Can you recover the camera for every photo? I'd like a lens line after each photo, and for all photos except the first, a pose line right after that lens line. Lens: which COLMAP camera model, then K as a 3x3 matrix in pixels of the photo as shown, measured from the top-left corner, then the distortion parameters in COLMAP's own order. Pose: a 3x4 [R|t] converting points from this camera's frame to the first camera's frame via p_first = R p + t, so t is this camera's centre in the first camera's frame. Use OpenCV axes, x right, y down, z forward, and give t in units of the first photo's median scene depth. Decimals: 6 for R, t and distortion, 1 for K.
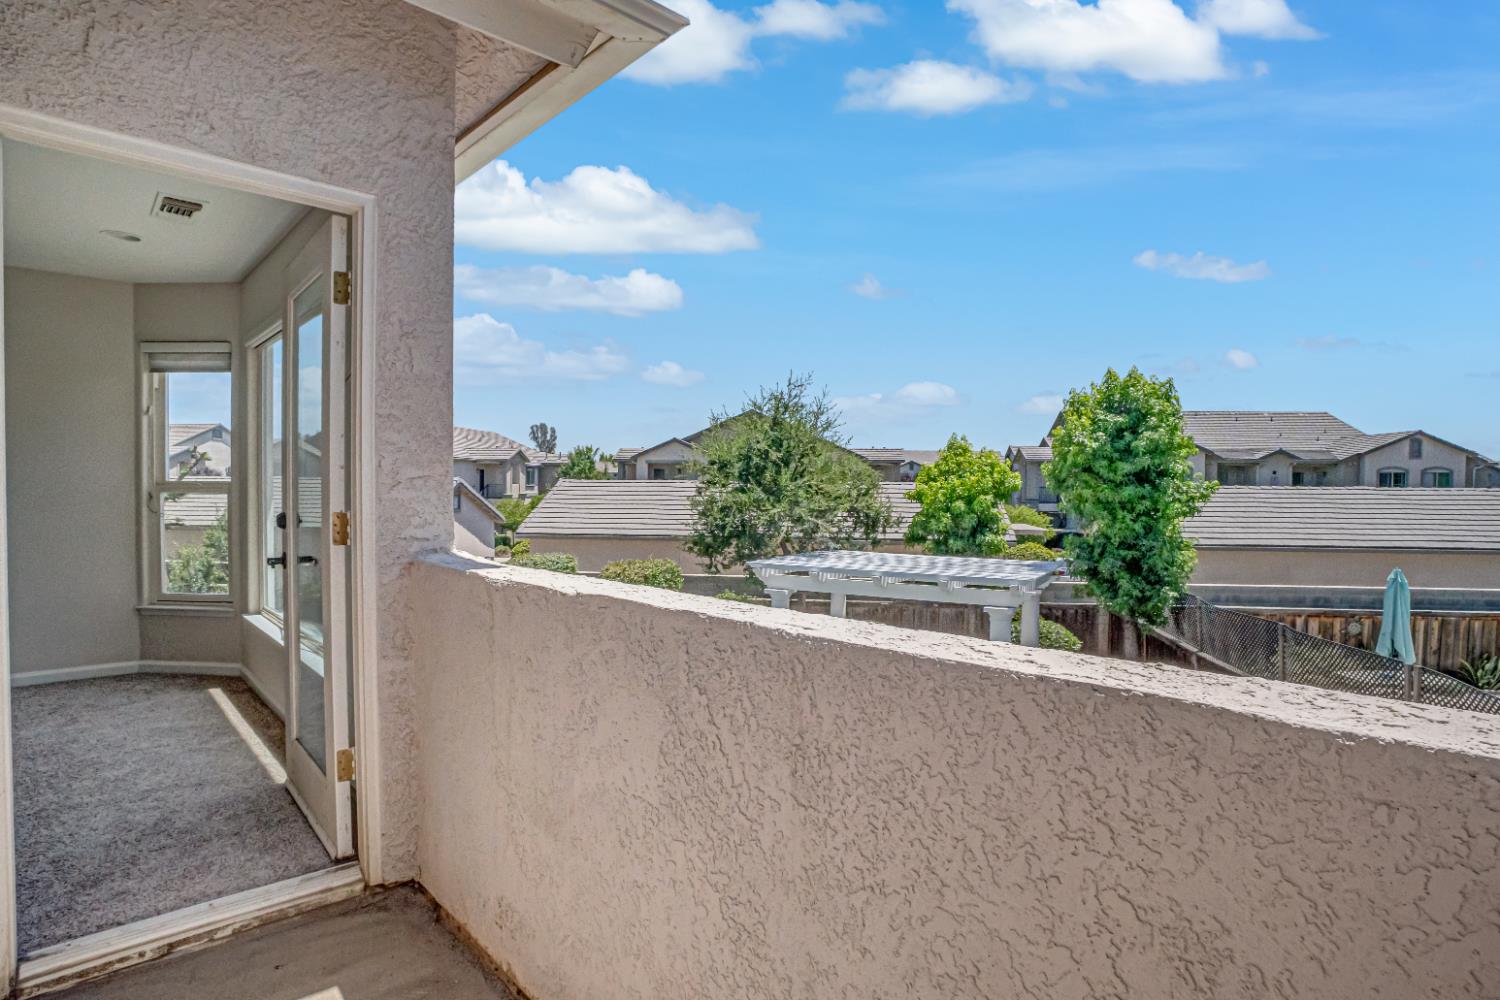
lens RADIAL K [[786.2, 0, 750.0], [0, 786.2, 500.0], [0, 0, 1]] dist [-0.059541, 0.000149]
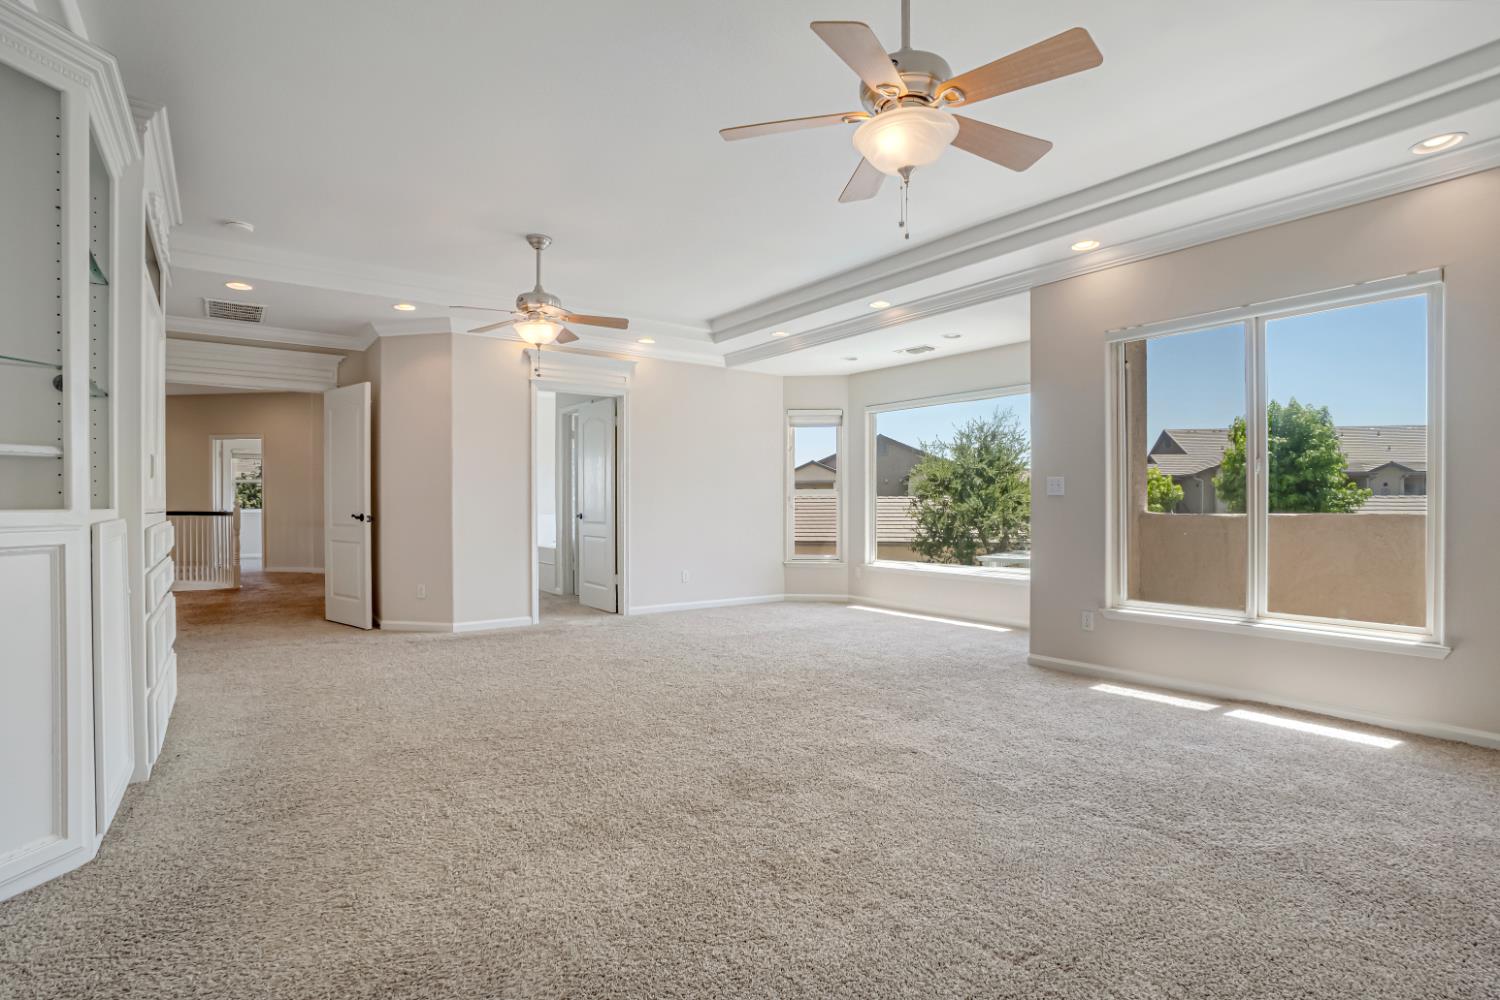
lens RADIAL K [[738.6, 0, 732.4], [0, 738.6, 492.6], [0, 0, 1]] dist [-0.049662, 0.000770]
pose [[0.991504, -0.010227, -0.129674, -0.255806], [0.005647, 0.999349, -0.035635, 0.015797], [0.129954, 0.034600, 0.990916, -0.258861]]
